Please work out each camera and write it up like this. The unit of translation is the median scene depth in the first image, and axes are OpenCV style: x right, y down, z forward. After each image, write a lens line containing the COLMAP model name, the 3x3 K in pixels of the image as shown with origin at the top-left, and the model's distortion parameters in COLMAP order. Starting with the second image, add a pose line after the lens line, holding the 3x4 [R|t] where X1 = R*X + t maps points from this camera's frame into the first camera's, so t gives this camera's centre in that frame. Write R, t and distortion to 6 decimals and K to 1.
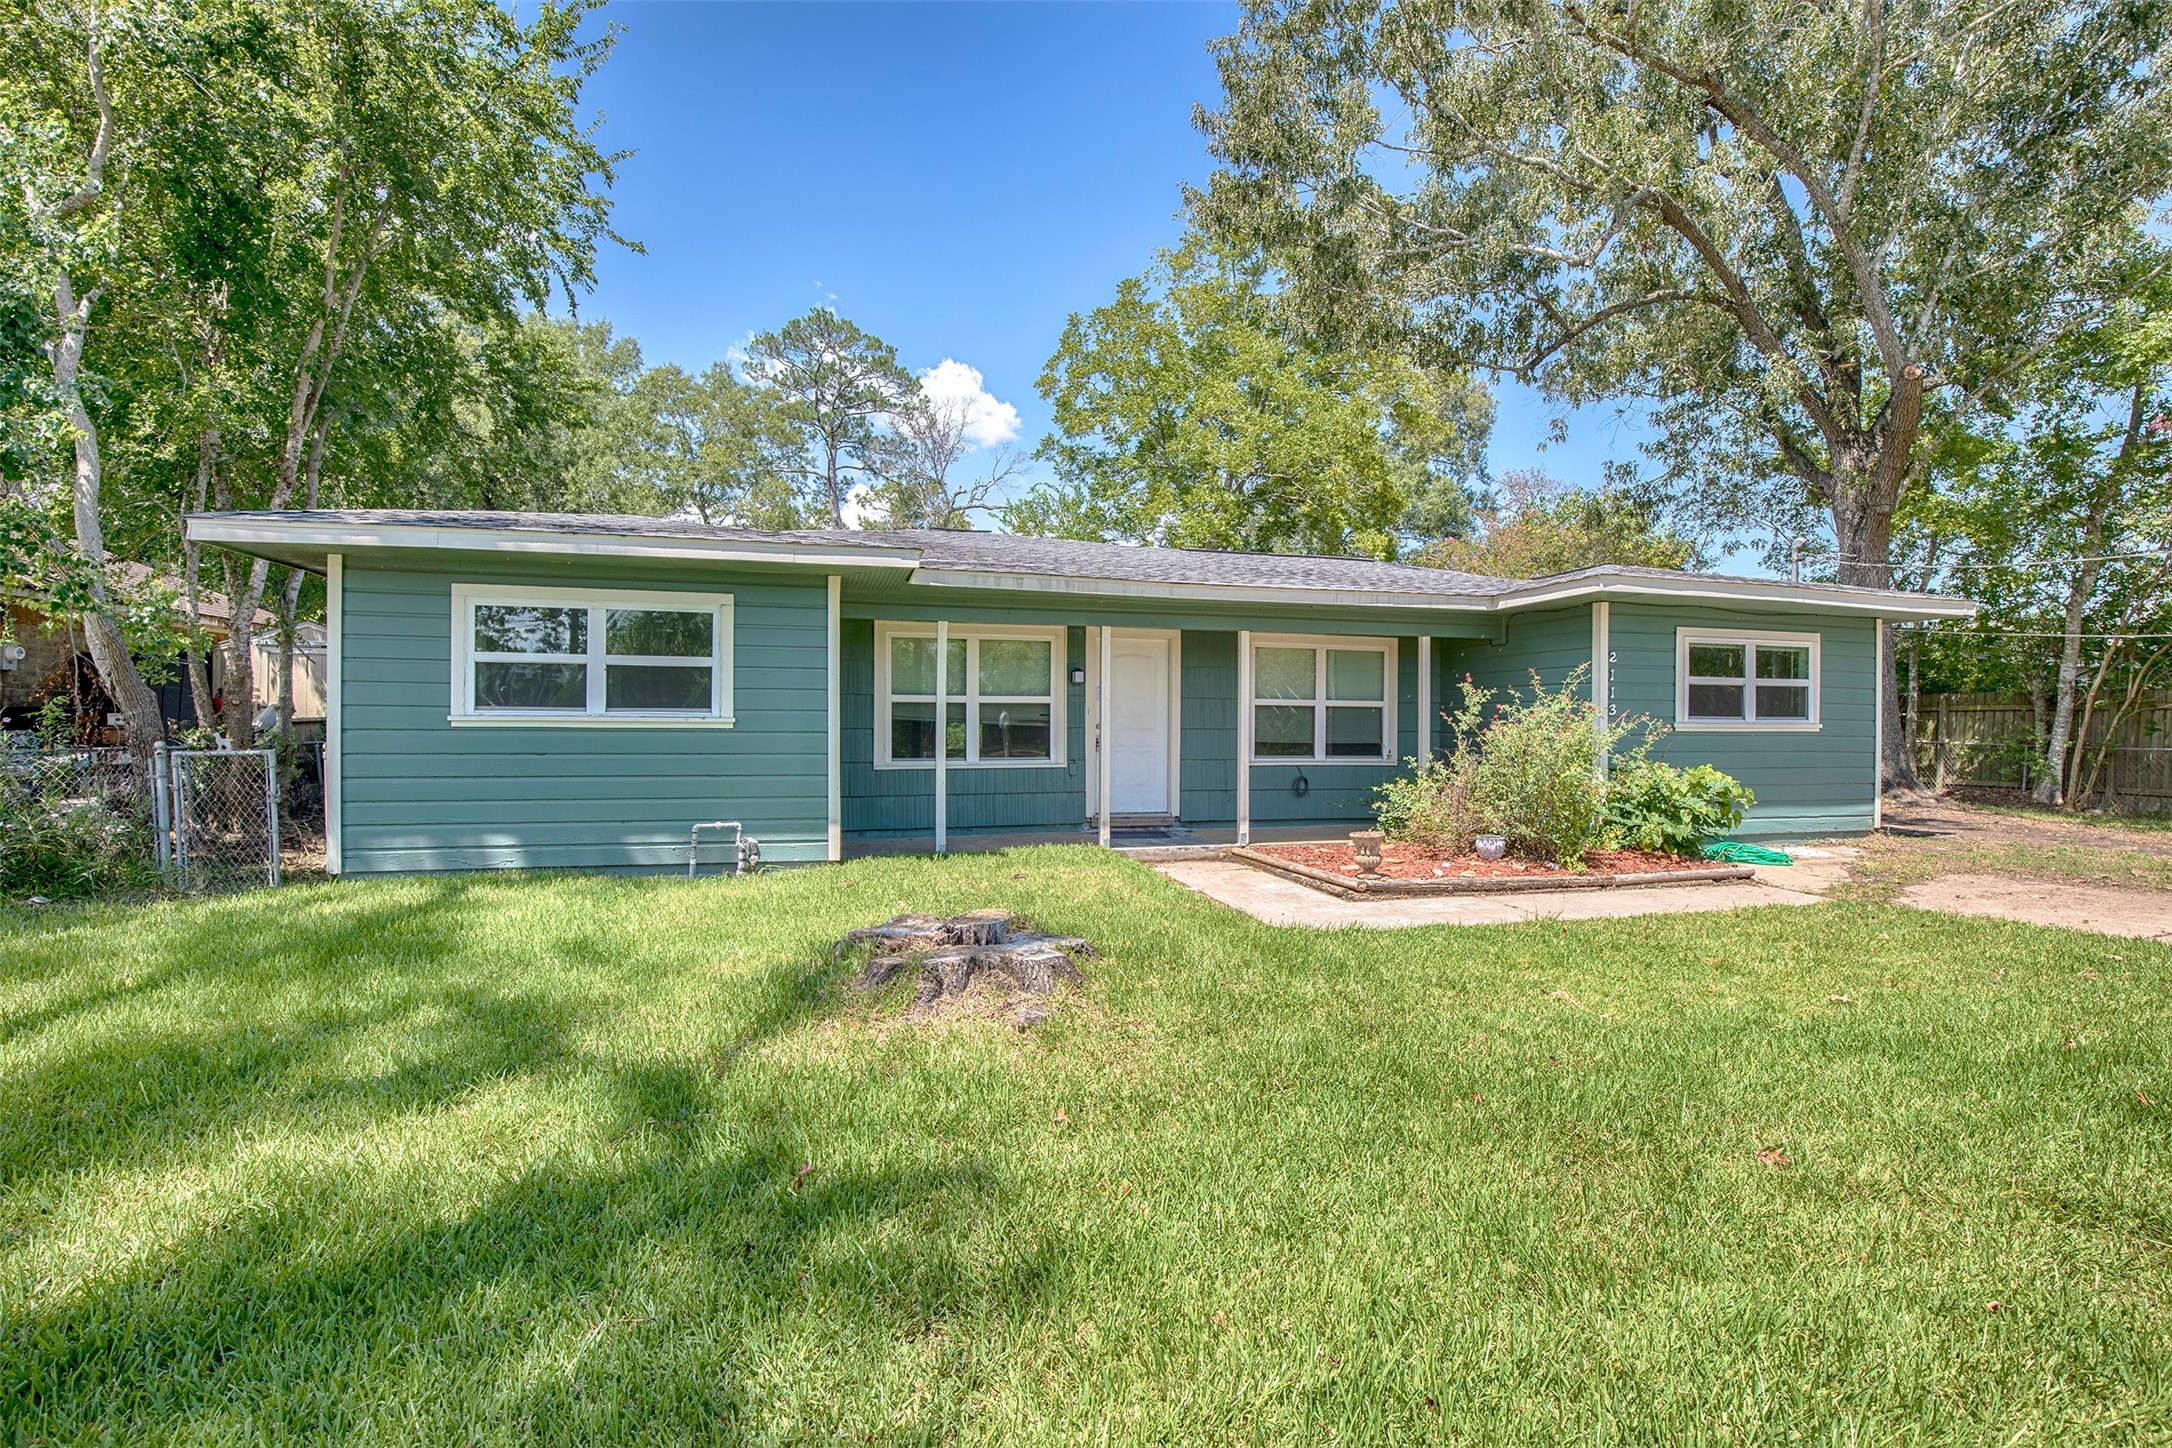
lens RADIAL K [[988.0, 0, 1097.5], [0, 988.0, 710.2], [0, 0, 1]] dist [-0.030558, 0.004744]
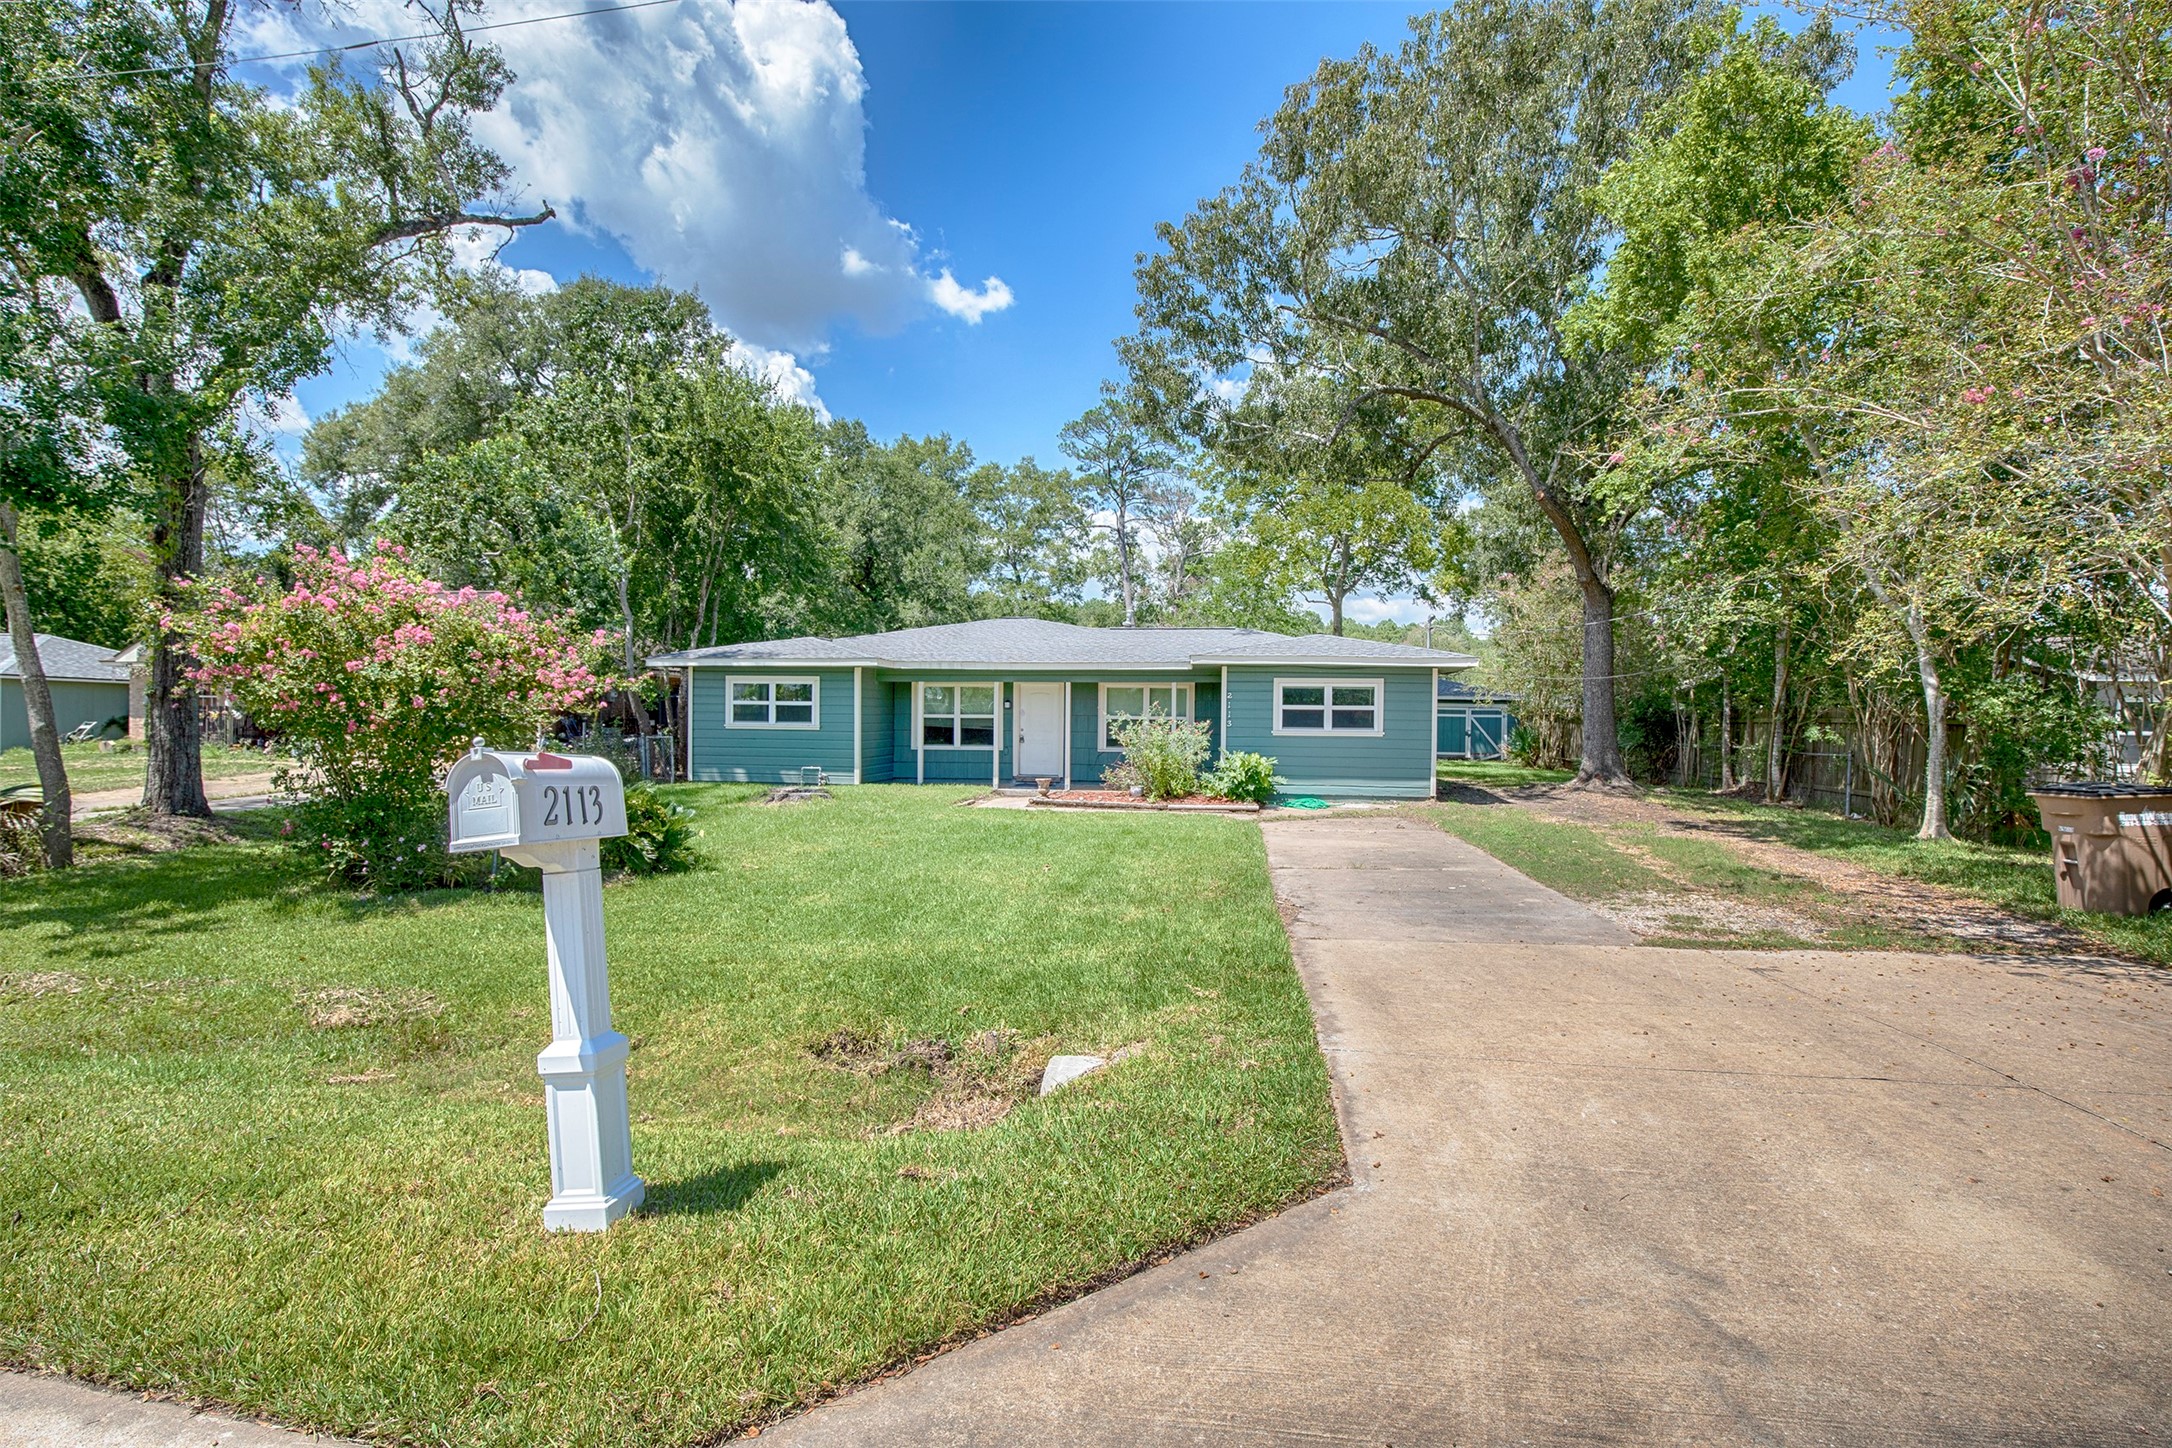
lens RADIAL K [[988.0, 0, 1095.6], [0, 988.0, 716.8], [0, 0, 1]] dist [-0.030558, 0.004744]
pose [[0.914513, 0.002439, -0.404549, 0.982100], [-0.000284, 0.999985, 0.005387, -0.021600], [0.404556, -0.004811, 0.914501, -0.770221]]
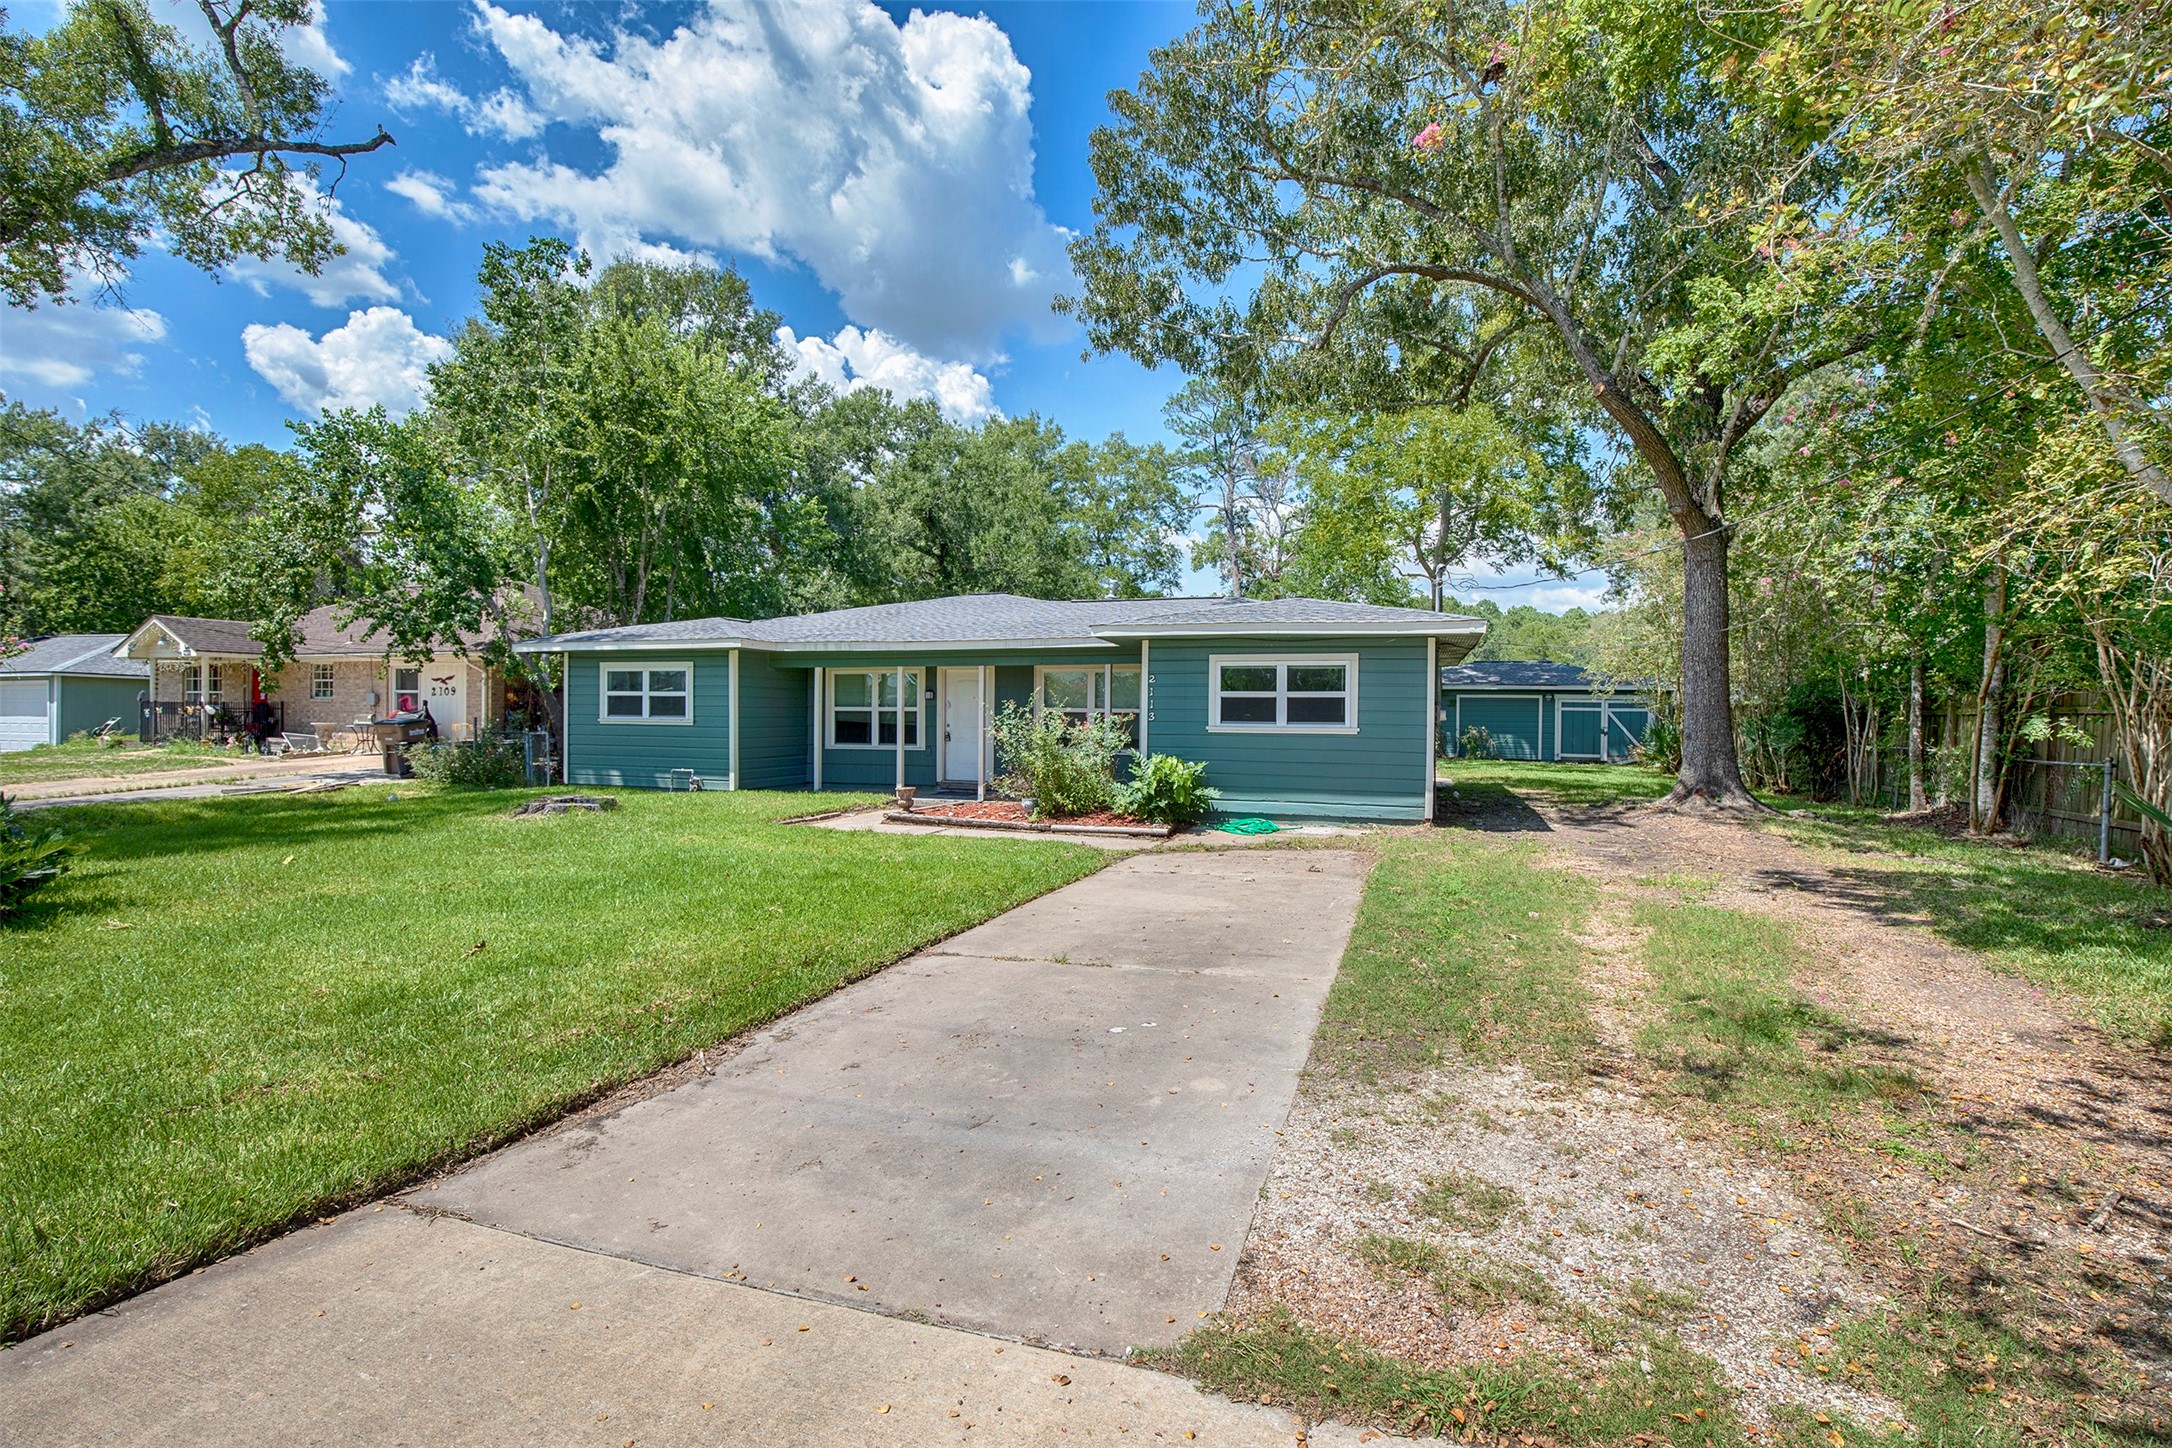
lens RADIAL K [[988.0, 0, 1099.8], [0, 988.0, 711.5], [0, 0, 1]] dist [-0.030558, 0.004744]
pose [[0.828558, -0.001478, -0.559901, 1.167514], [0.002577, 0.999996, 0.001174, -0.008581], [0.559897, -0.002416, 0.828559, -0.195704]]
